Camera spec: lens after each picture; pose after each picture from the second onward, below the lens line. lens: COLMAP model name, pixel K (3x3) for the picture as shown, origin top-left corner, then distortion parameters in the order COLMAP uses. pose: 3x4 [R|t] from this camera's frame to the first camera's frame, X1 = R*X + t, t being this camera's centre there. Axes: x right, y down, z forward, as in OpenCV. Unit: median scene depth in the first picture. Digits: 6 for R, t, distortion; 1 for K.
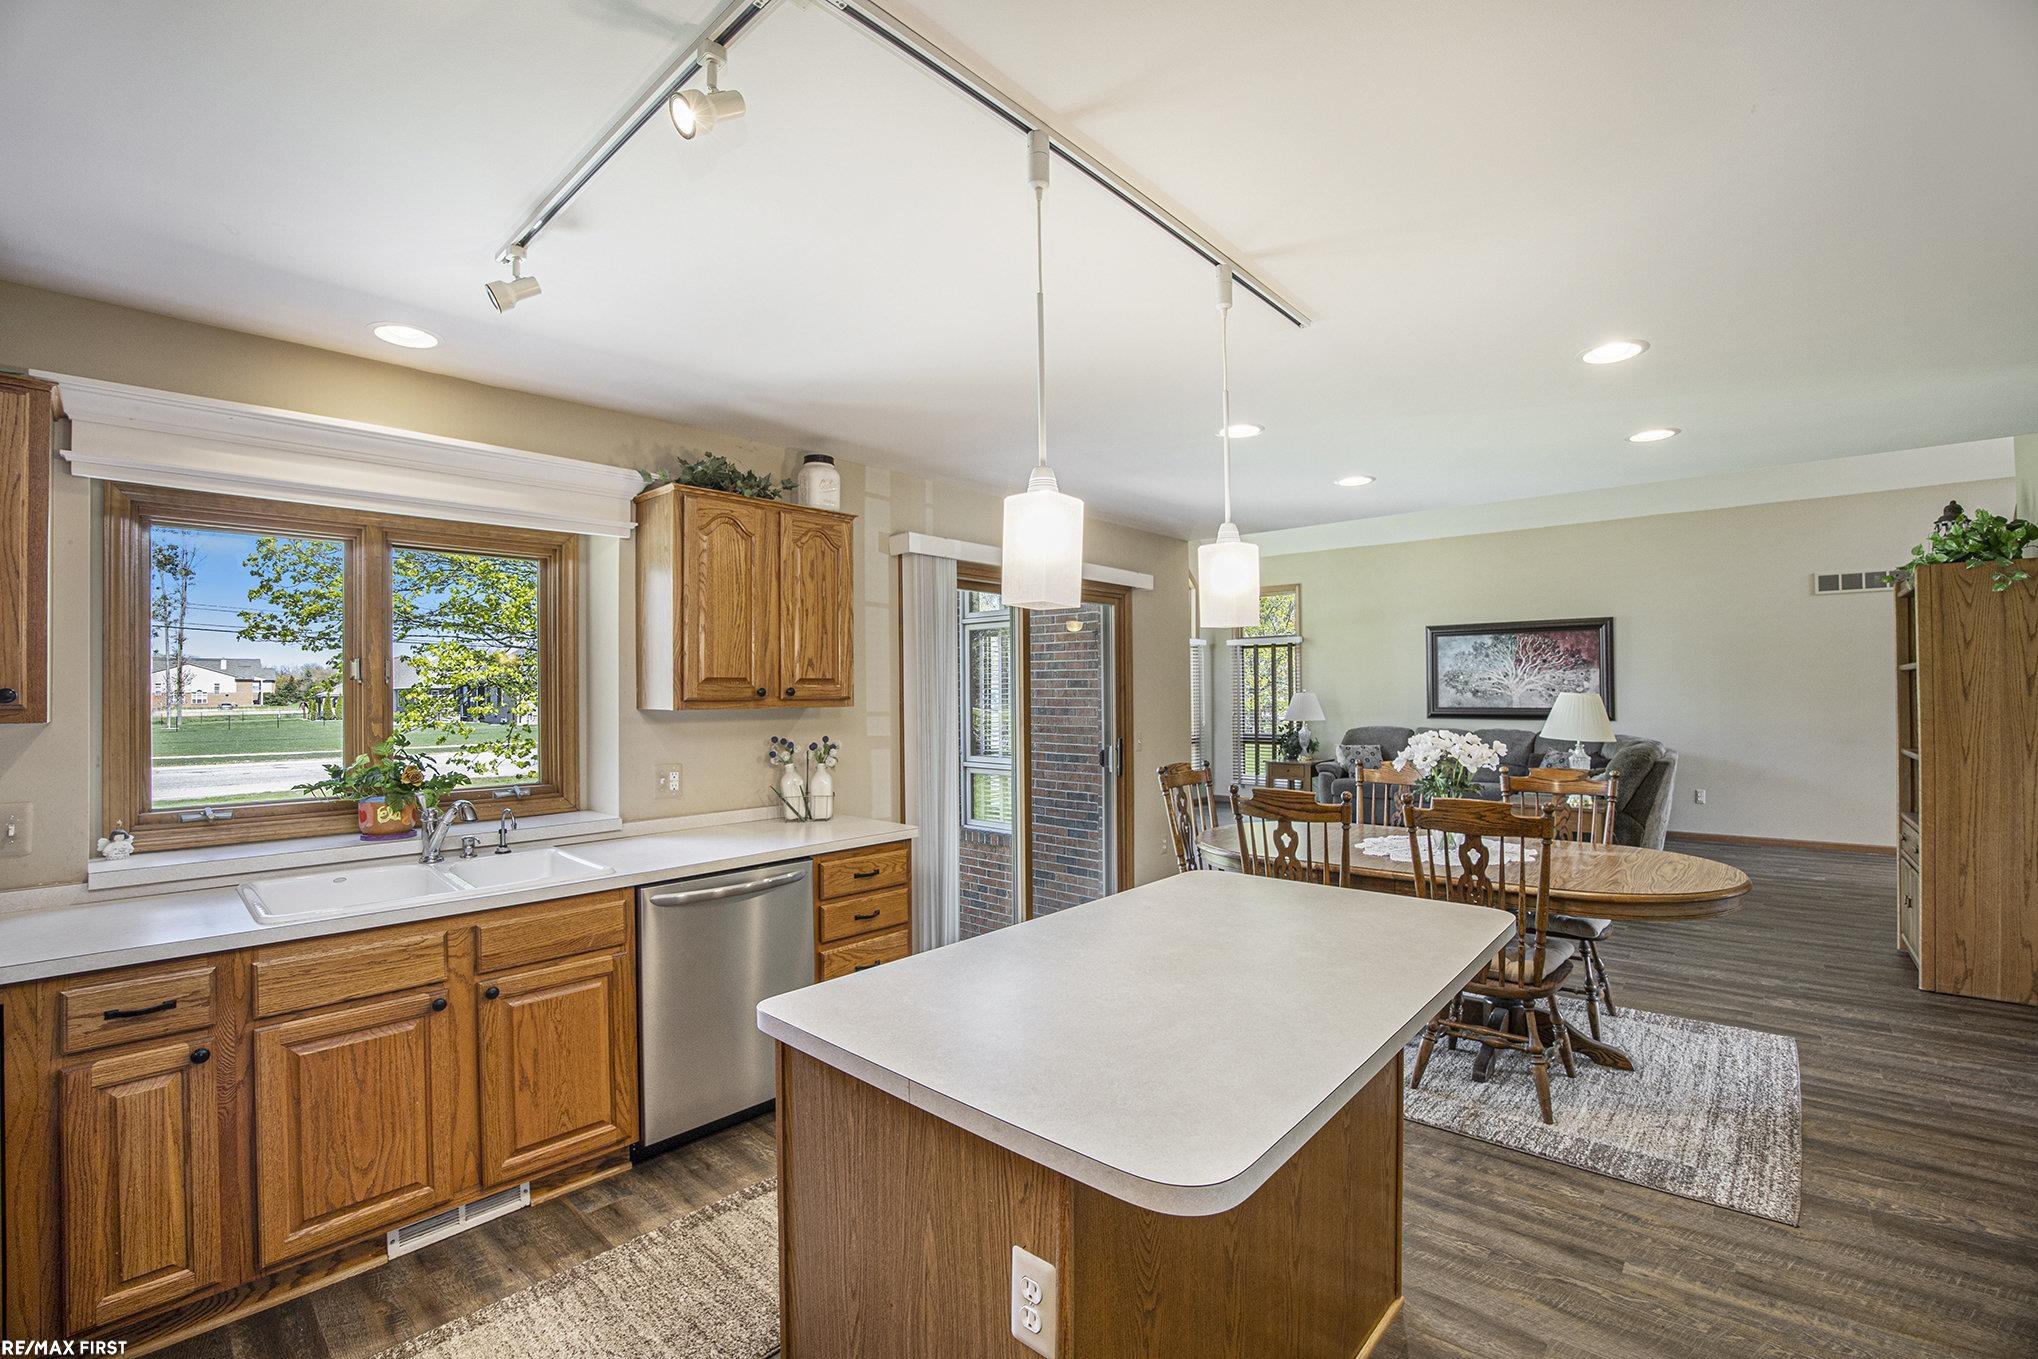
lens RADIAL K [[877.7, 0, 976.3], [0, 877.7, 696.8], [0, 0, 1]] dist [-0.062051, 0.006208]
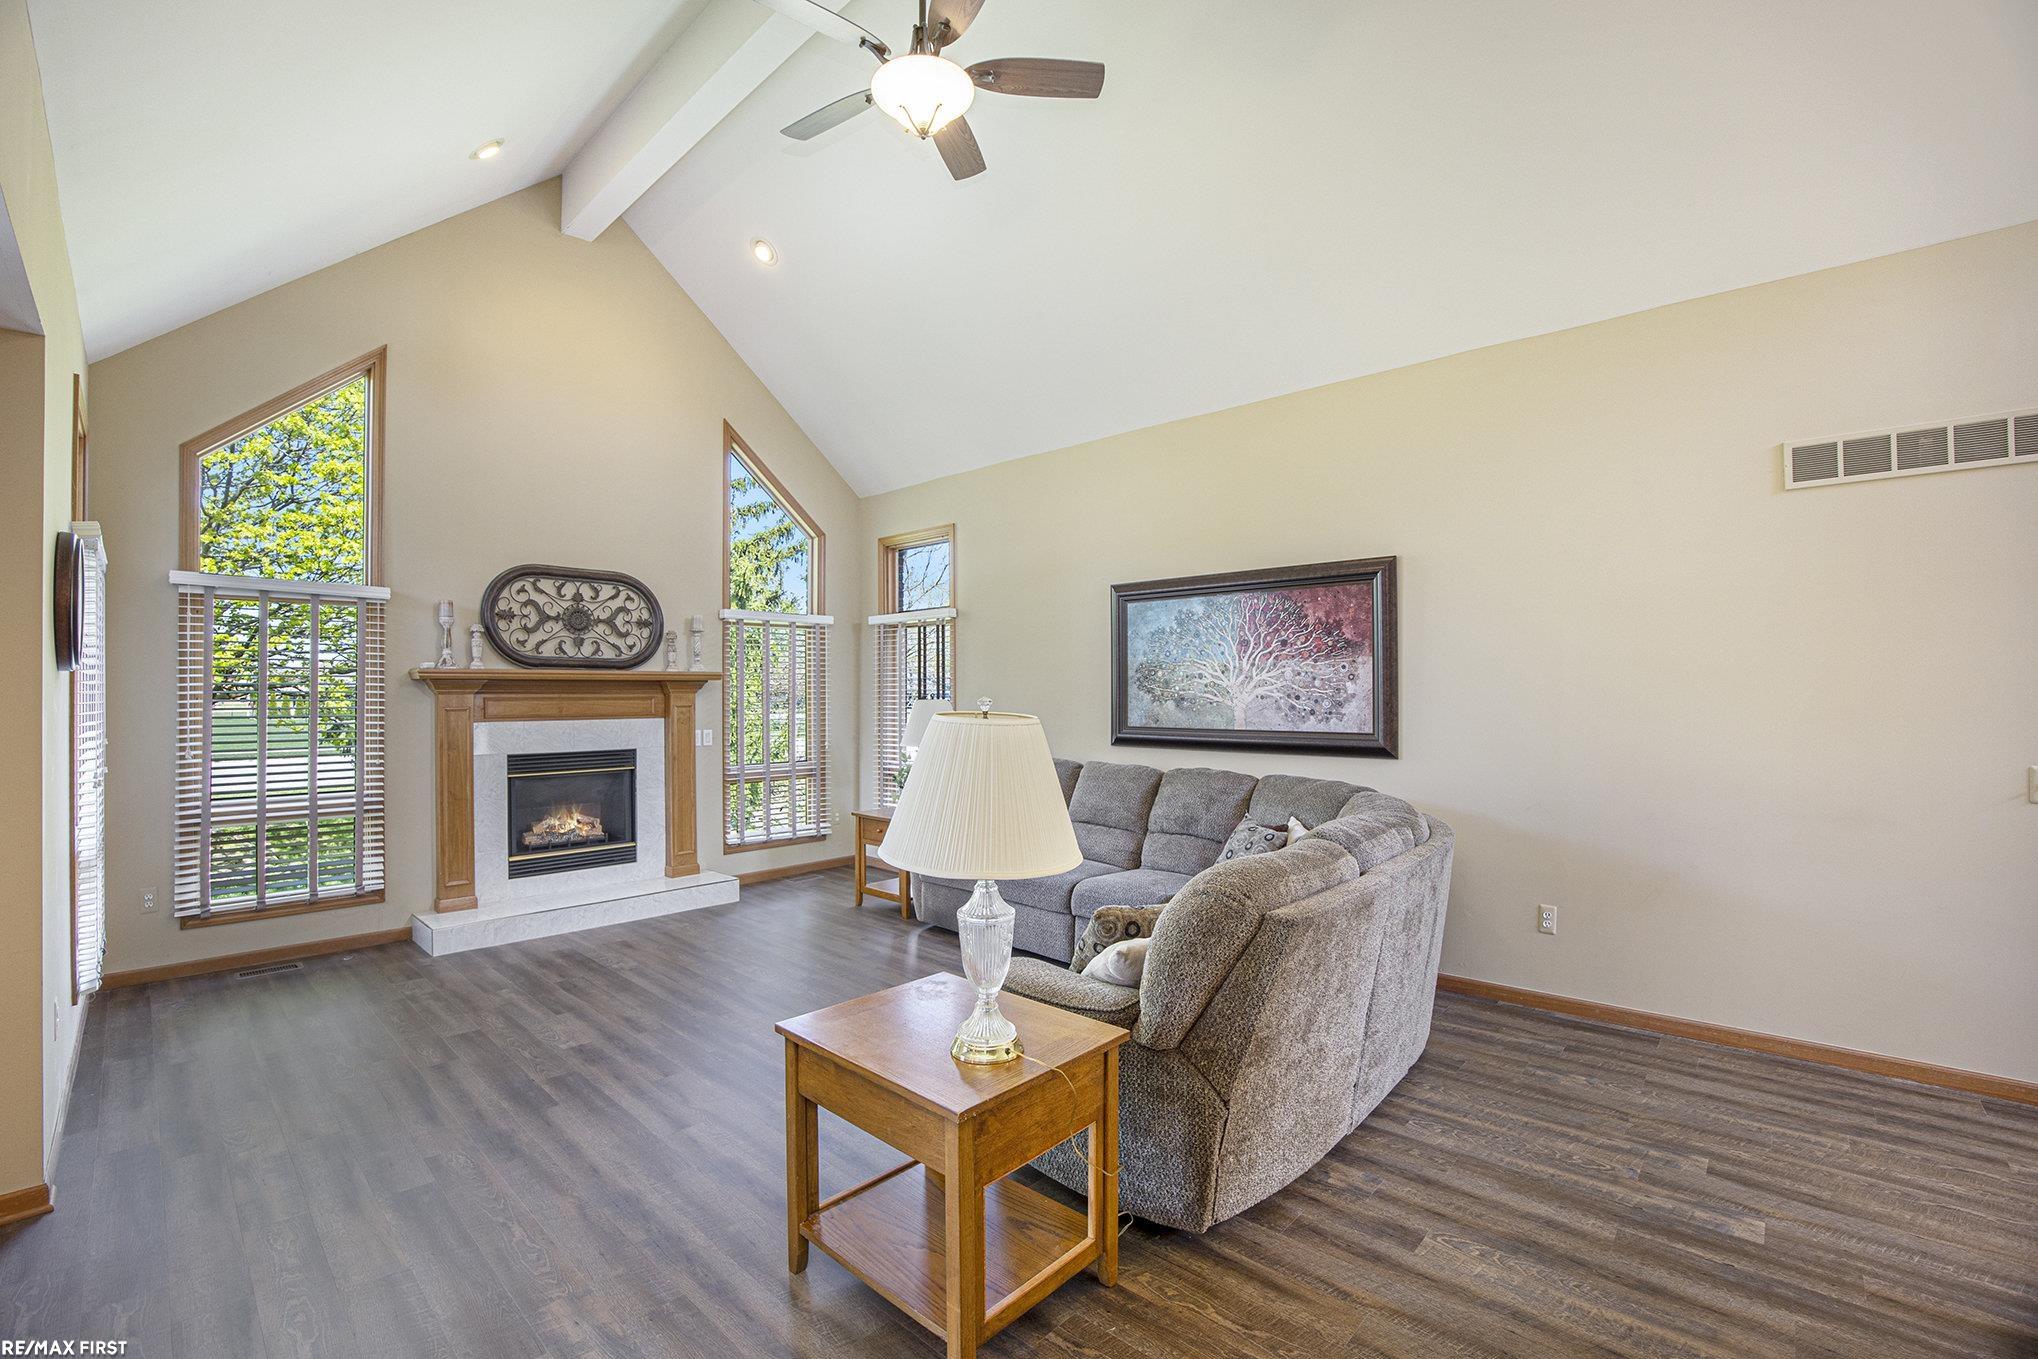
lens RADIAL K [[877.7, 0, 985.8], [0, 877.7, 689.1], [0, 0, 1]] dist [-0.062051, 0.006208]
pose [[0.999915, 0.003443, -0.012579, 0.481834], [-0.003555, 0.999954, -0.008918, -0.007472], [0.012548, 0.008962, 0.999881, 0.447770]]
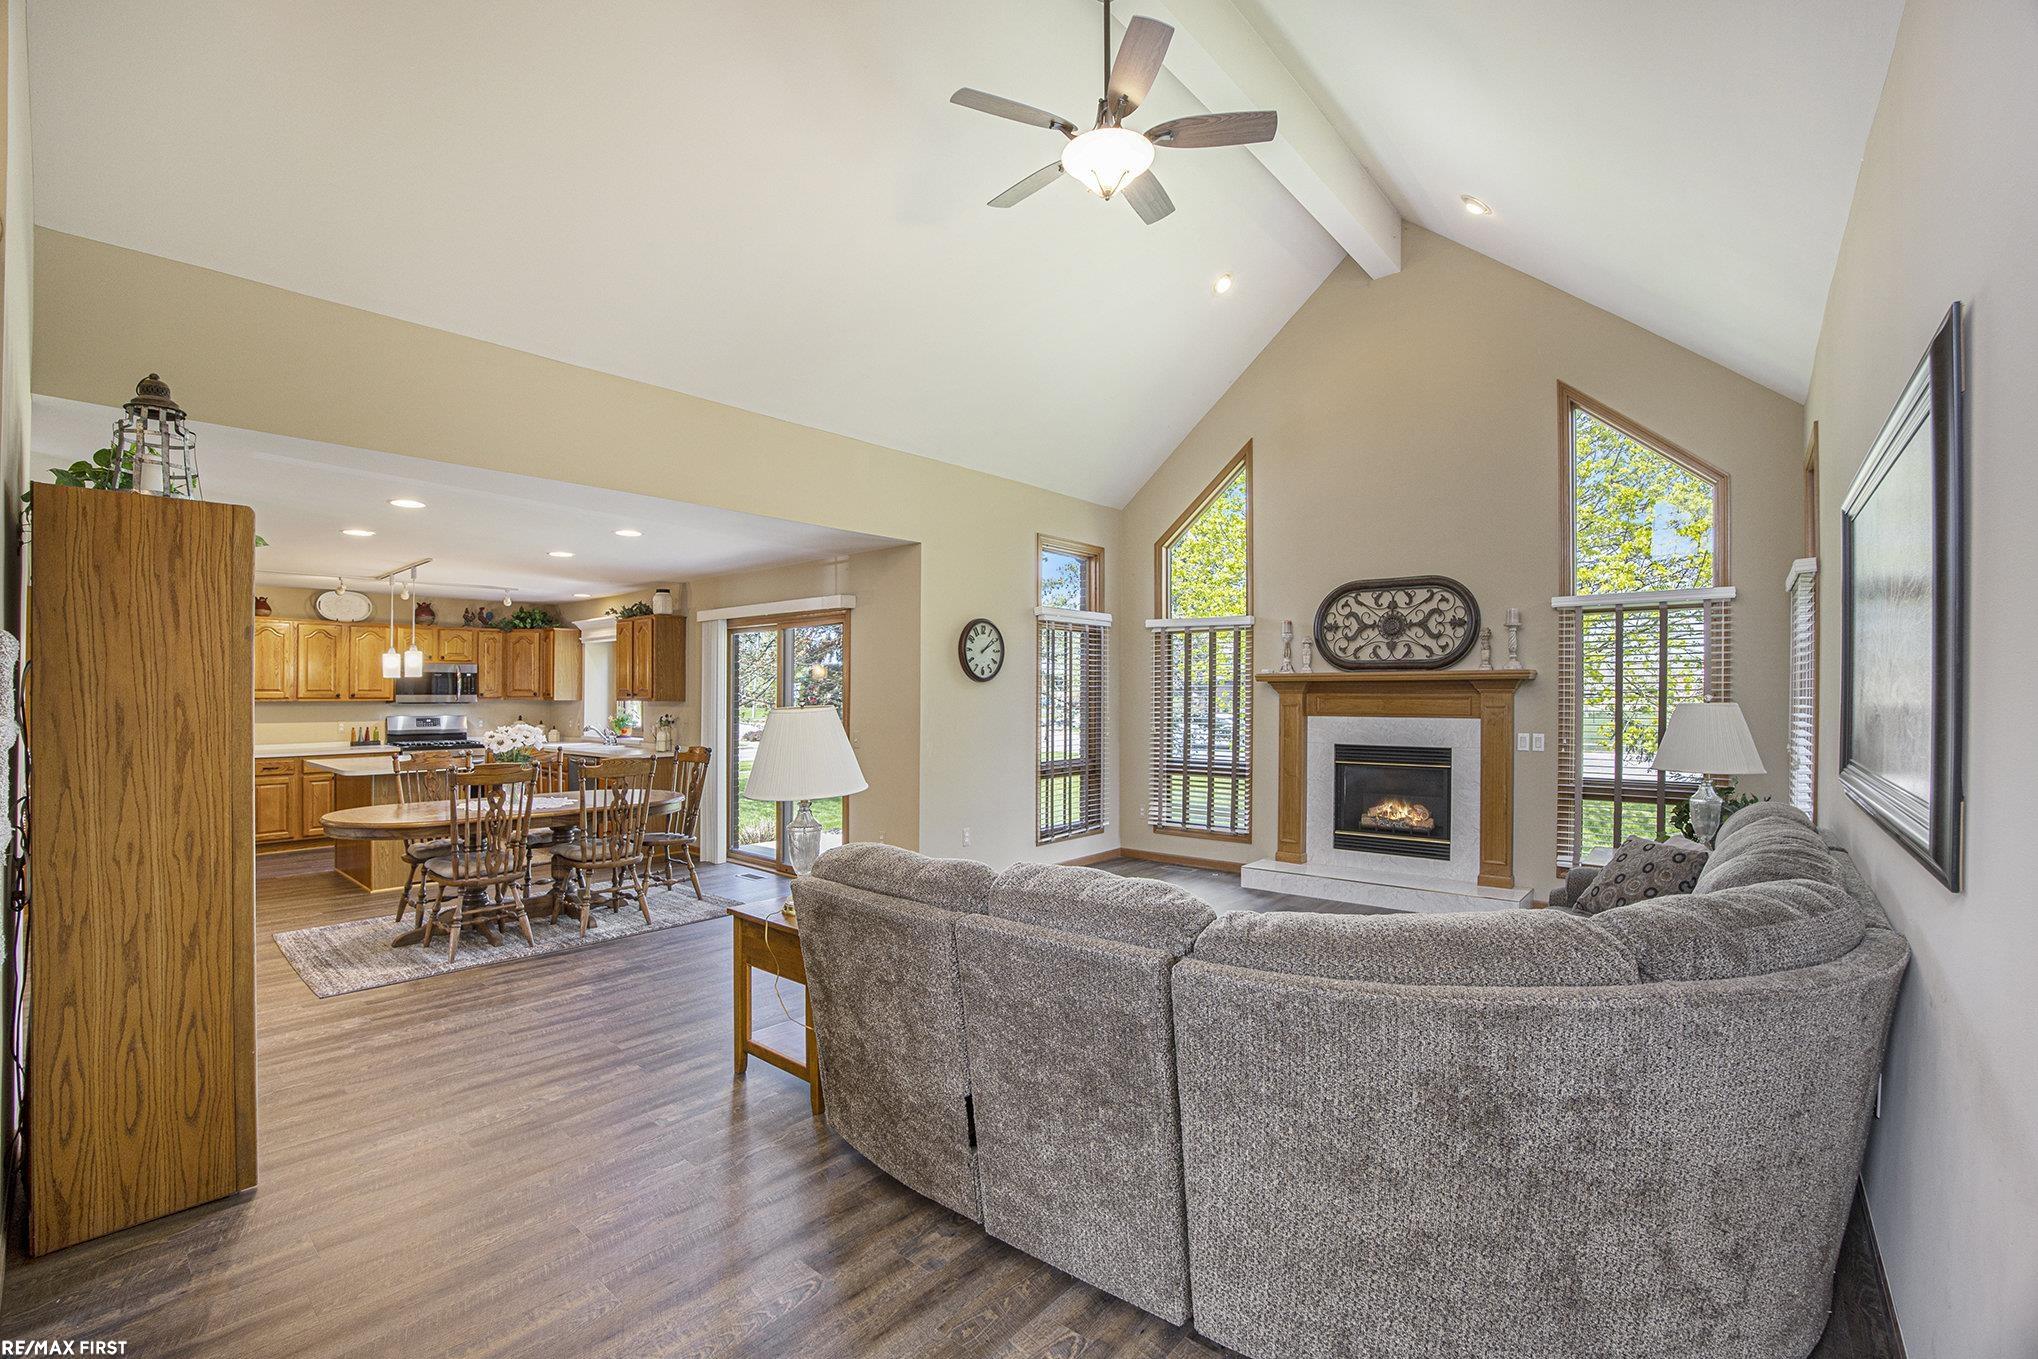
lens RADIAL K [[877.7, 0, 1022.4], [0, 877.7, 689.0], [0, 0, 1]] dist [-0.062051, 0.006208]
pose [[0.046636, 0.002045, -0.998910, 0.961830], [-0.005046, 0.999986, 0.001812, -0.013158], [0.998899, 0.004956, 0.046646, 0.837715]]
